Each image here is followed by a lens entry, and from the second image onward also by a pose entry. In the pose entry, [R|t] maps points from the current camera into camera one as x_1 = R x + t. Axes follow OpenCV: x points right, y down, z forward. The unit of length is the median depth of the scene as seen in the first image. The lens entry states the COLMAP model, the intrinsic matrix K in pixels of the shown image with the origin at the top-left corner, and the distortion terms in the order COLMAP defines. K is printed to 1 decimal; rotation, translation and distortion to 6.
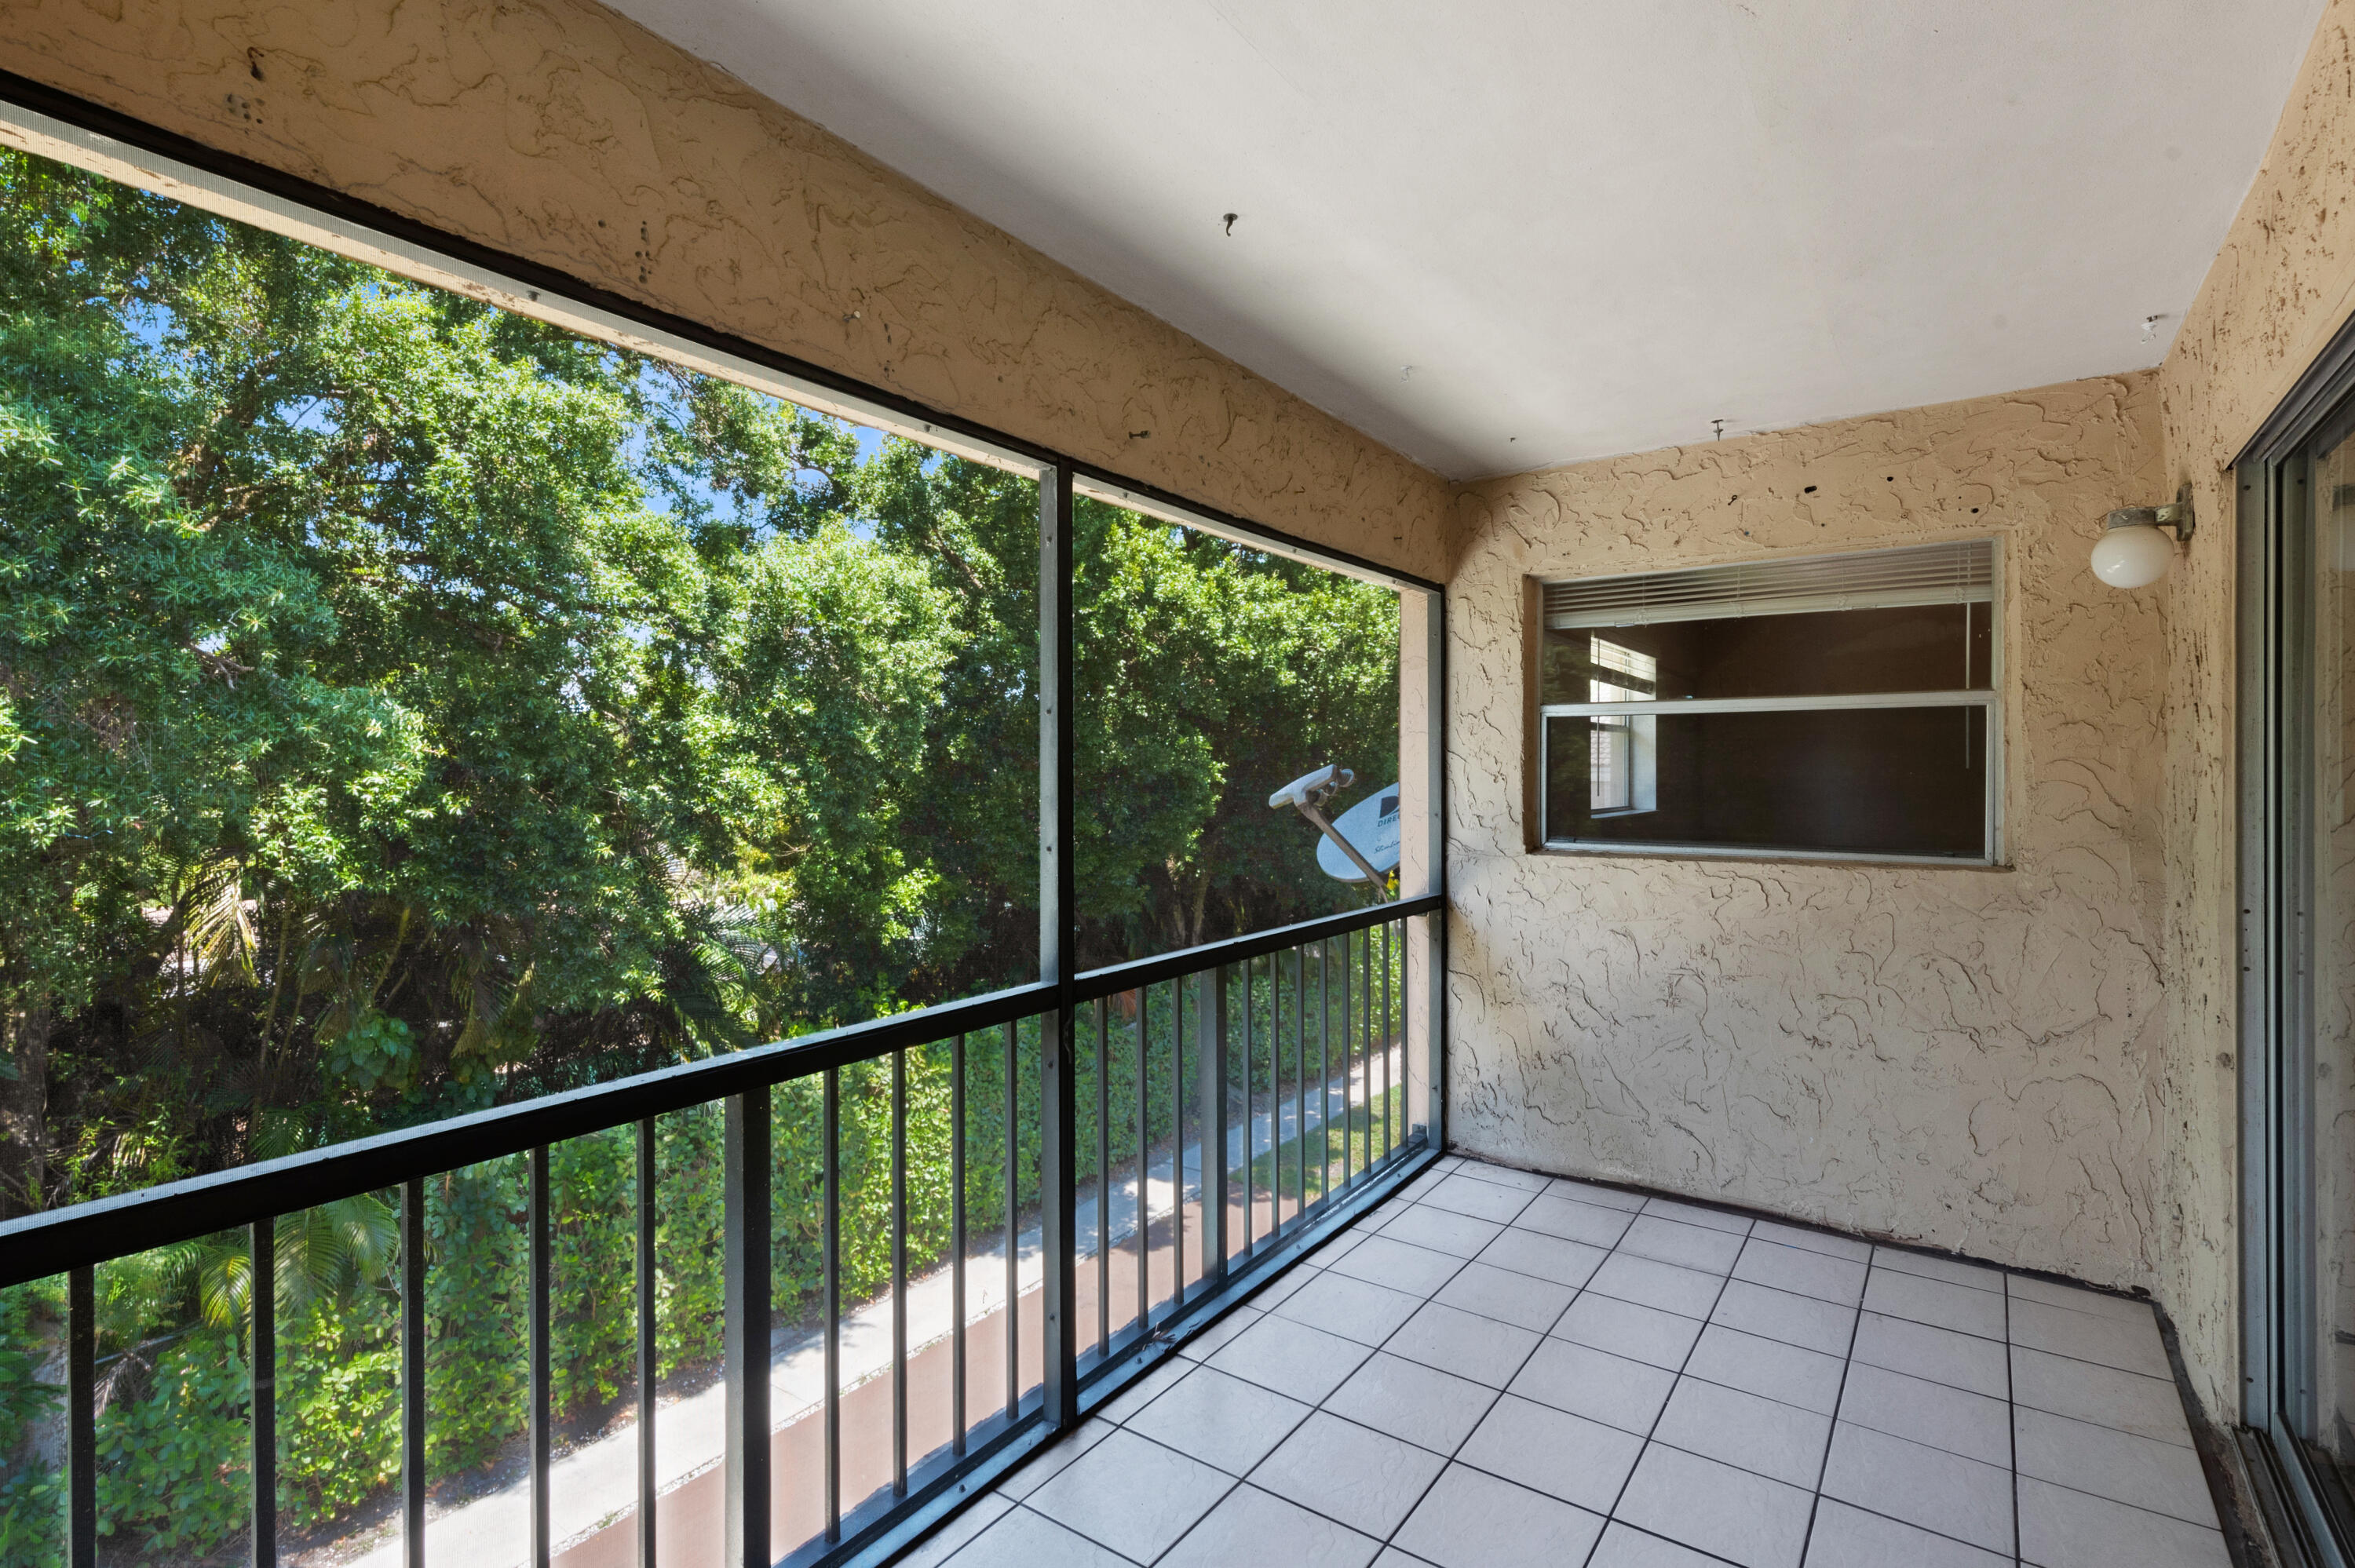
lens RADIAL K [[1125.5, 0, 1178.8], [0, 1125.5, 778.4], [0, 0, 1]] dist [0.013019, -0.001632]
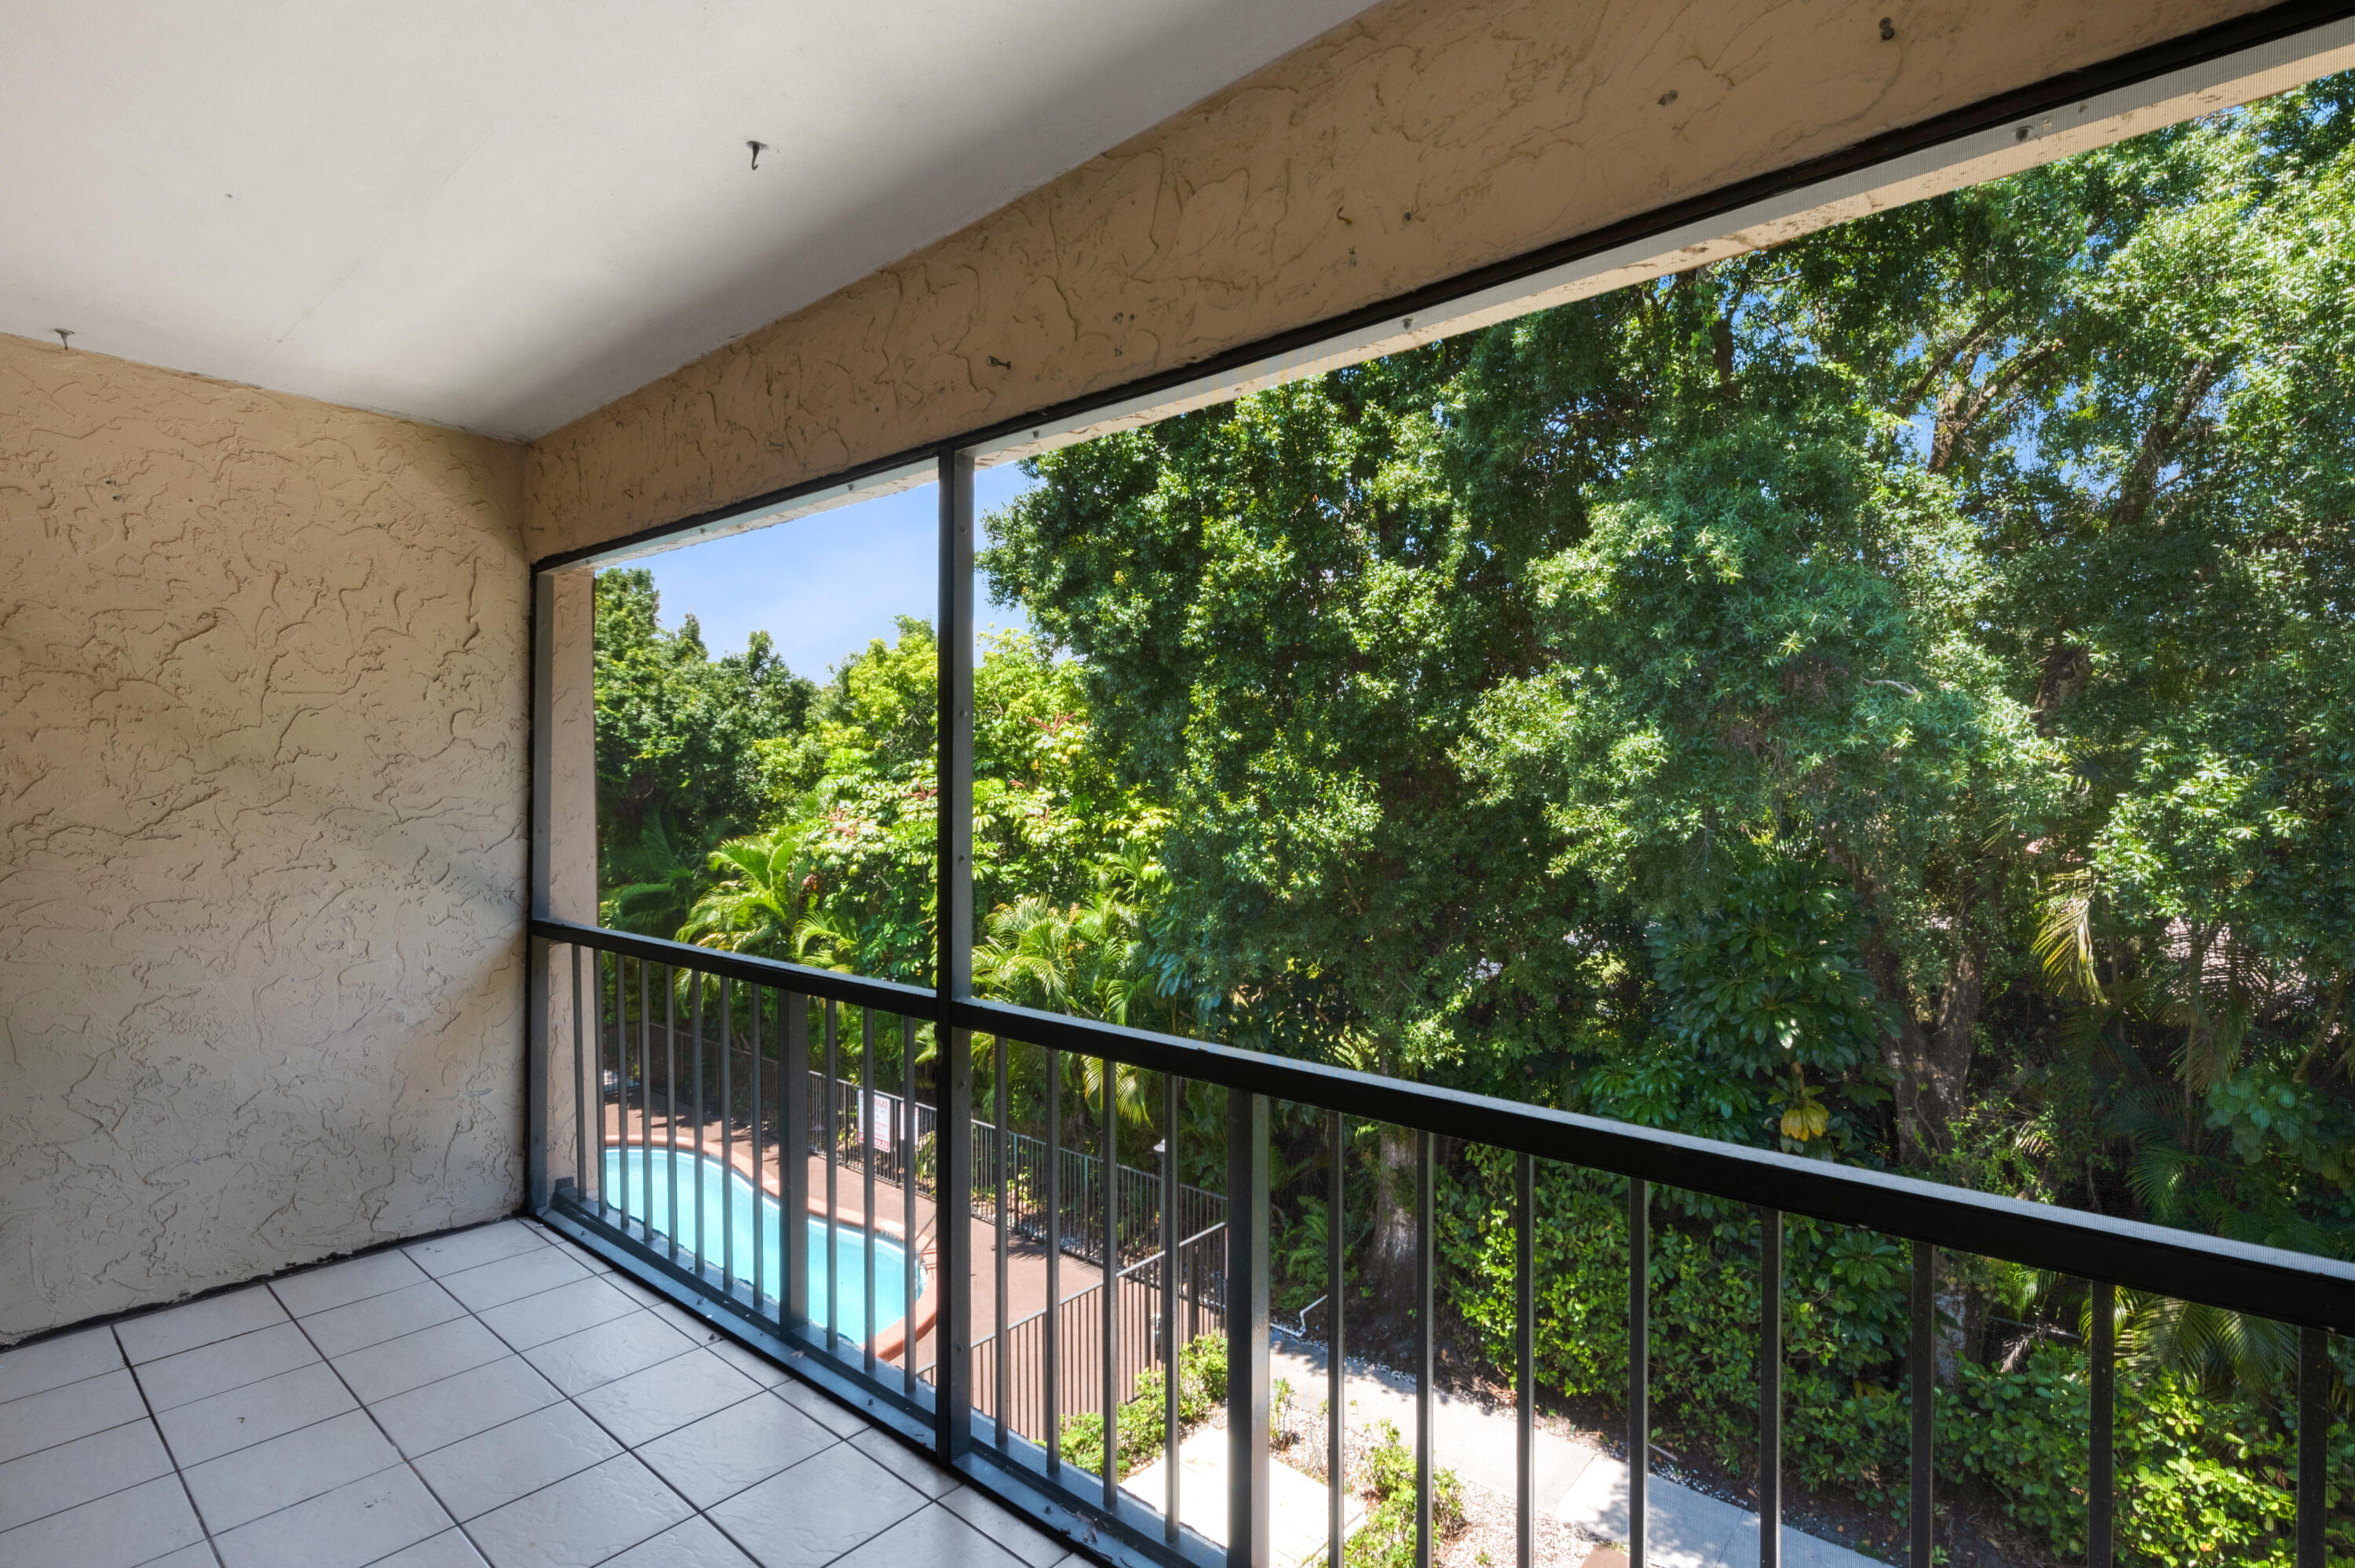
lens RADIAL K [[1125.5, 0, 1187.5], [0, 1125.5, 813.5], [0, 0, 1]] dist [0.013019, -0.001632]
pose [[-0.088461, 0.027735, -0.995693, 0.204256], [-0.006033, 0.999579, 0.028379, -0.000992], [0.996061, 0.008517, -0.088257, 0.319771]]
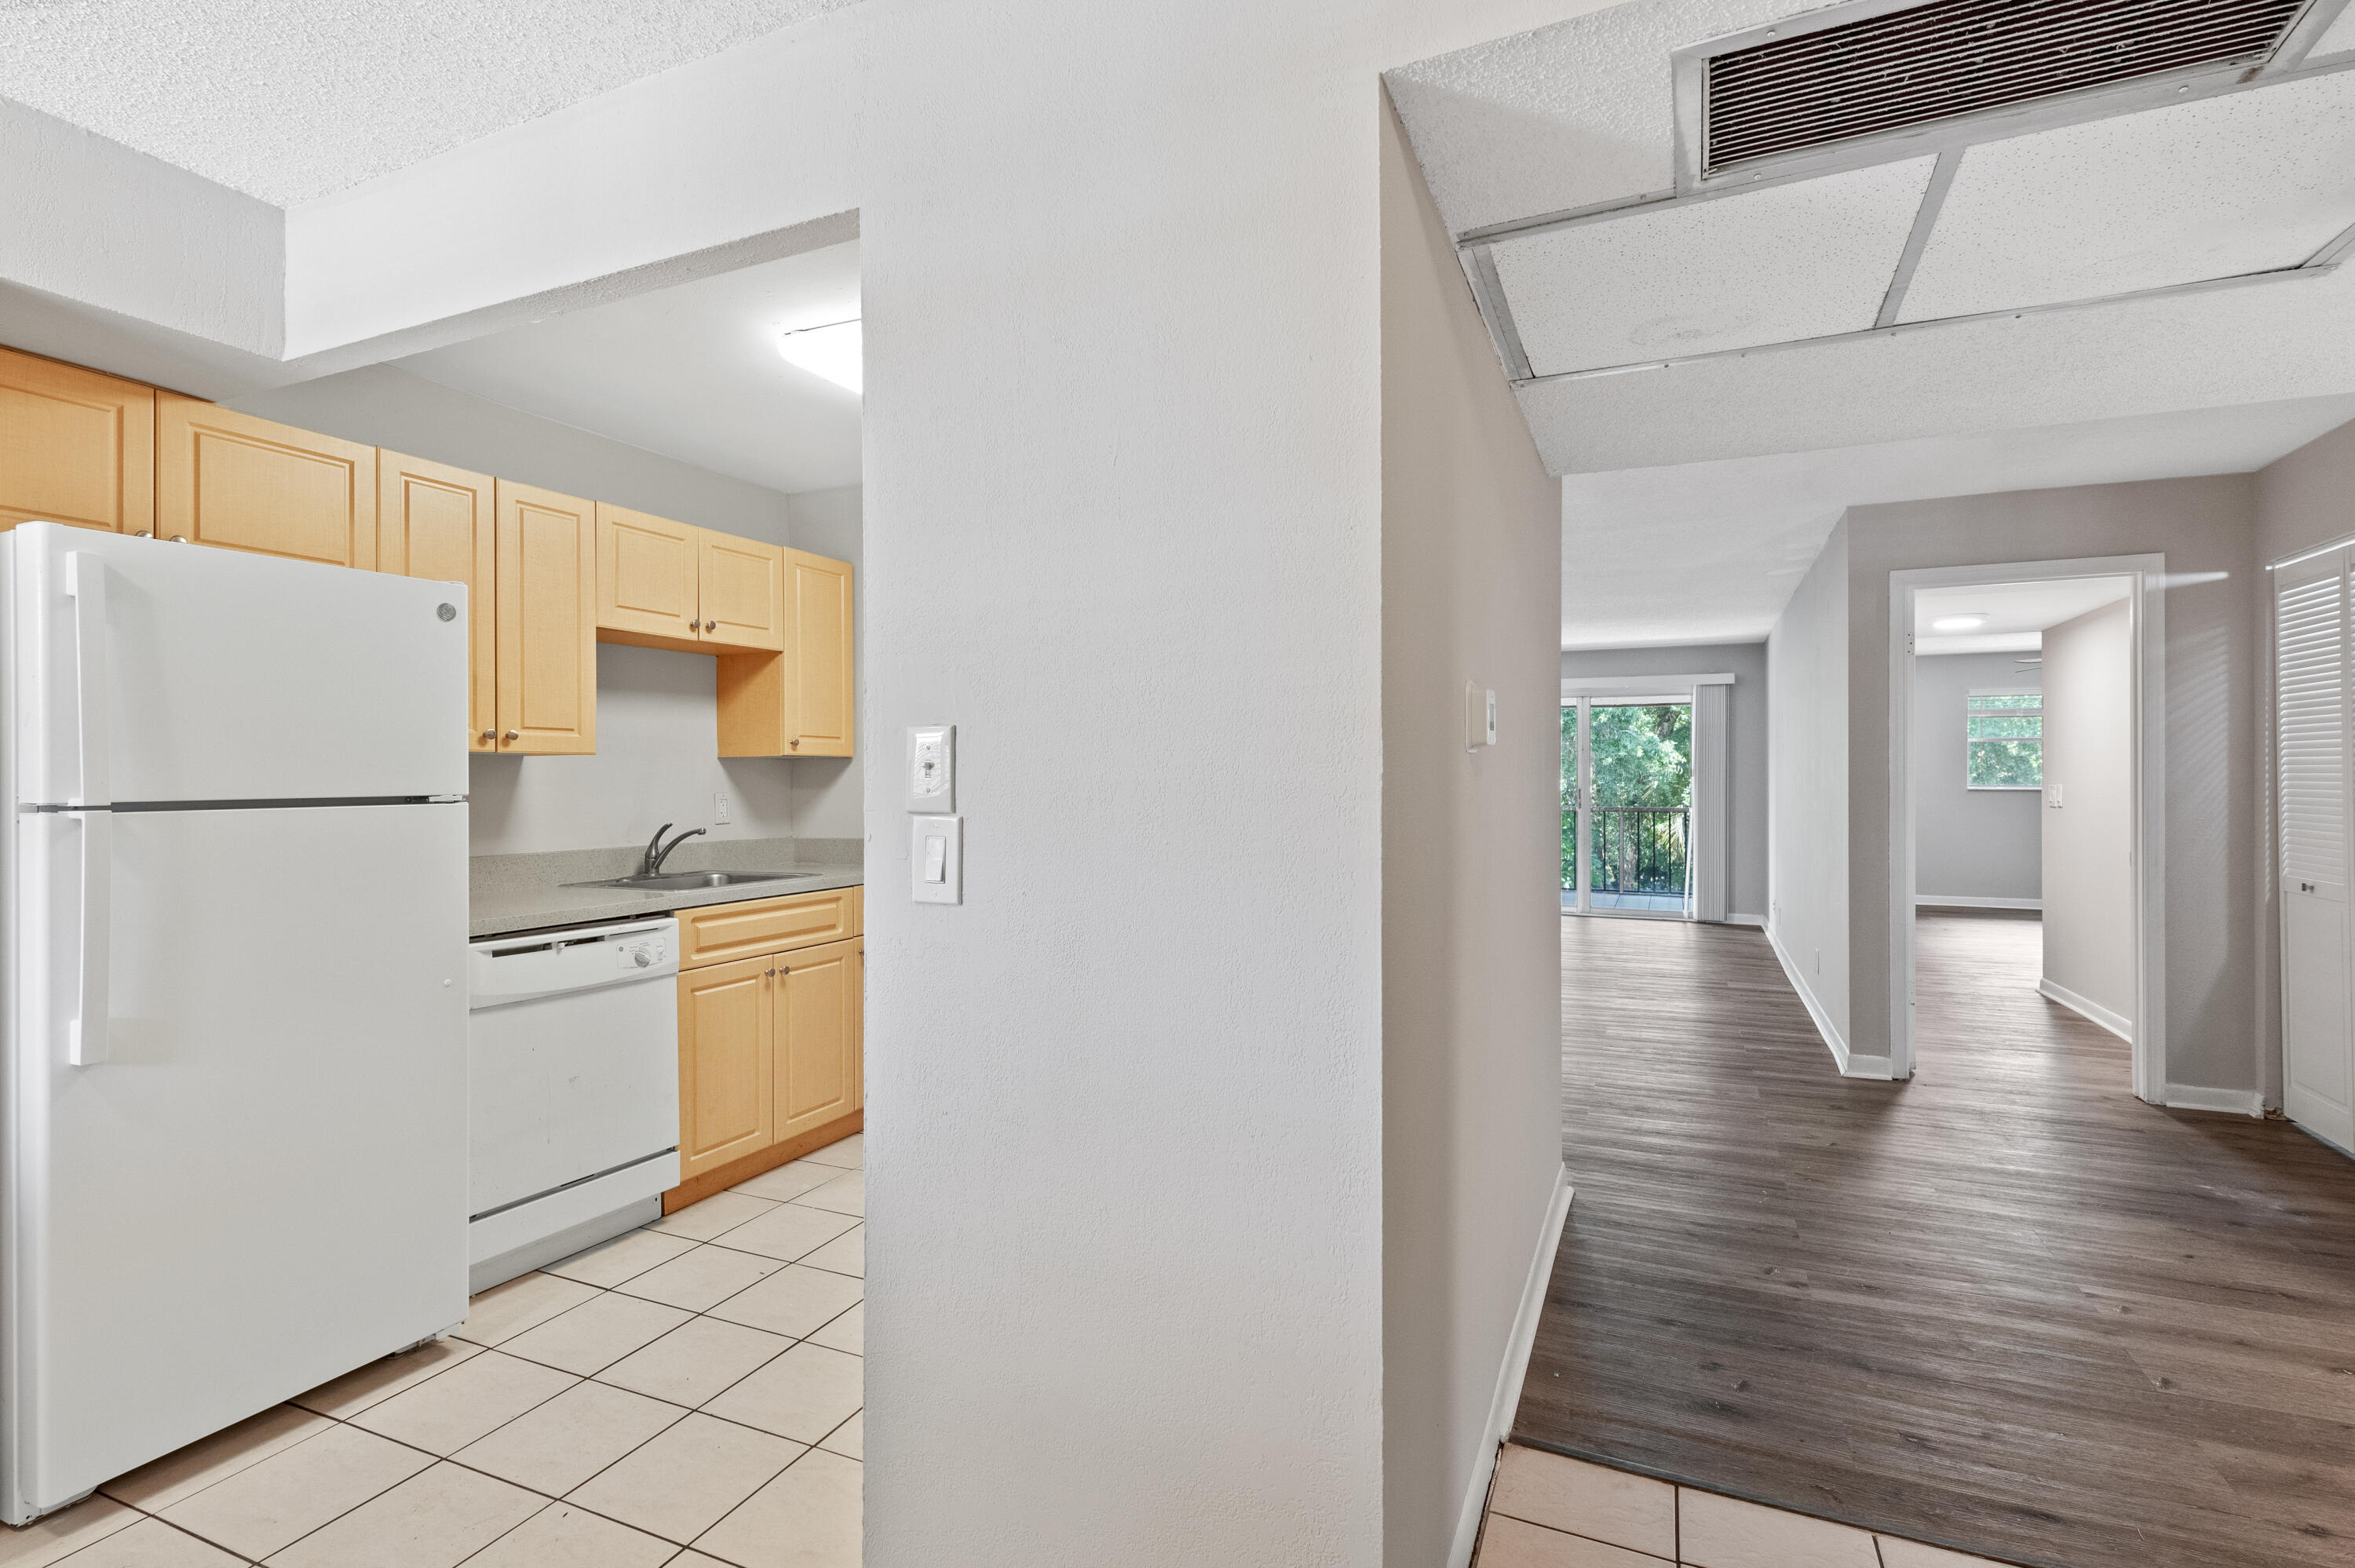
lens RADIAL K [[1125.5, 0, 1187.3], [0, 1125.5, 777.7], [0, 0, 1]] dist [0.013019, -0.001632]
pose [[0.215089, 0.003857, -0.976587, 1.175193], [-0.003121, 0.999990, 0.003262, 0.009346], [0.976589, 0.002346, 0.215099, -0.457228]]
